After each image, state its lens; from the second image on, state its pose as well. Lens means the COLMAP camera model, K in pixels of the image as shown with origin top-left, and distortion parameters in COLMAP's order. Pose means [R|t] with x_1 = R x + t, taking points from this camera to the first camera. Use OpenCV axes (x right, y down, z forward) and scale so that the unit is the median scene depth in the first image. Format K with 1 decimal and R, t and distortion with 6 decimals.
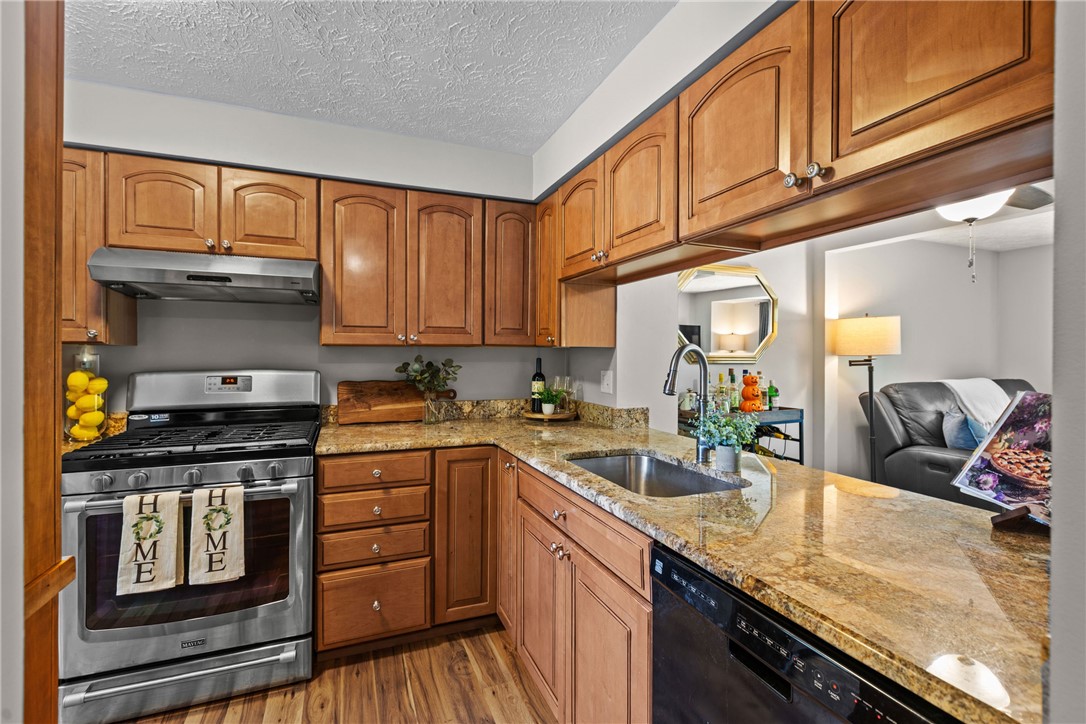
lens RADIAL K [[485.9, 0, 543.7], [0, 485.9, 356.9], [0, 0, 1]] dist [0.001565, -0.002041]
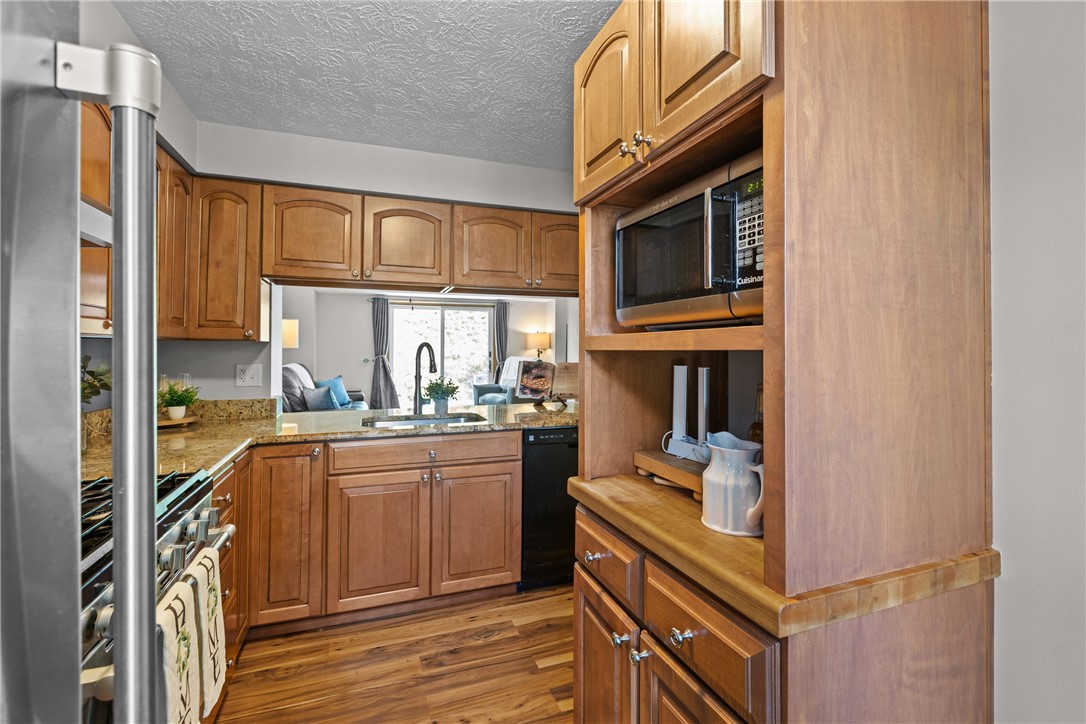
lens RADIAL K [[485.9, 0, 549.7], [0, 485.9, 343.0], [0, 0, 1]] dist [0.001565, -0.002041]
pose [[0.024041, 0.004880, 0.999699, -1.176513], [0.004437, 0.999978, -0.004988, -0.014286], [-0.999701, 0.004555, 0.024019, 0.458573]]
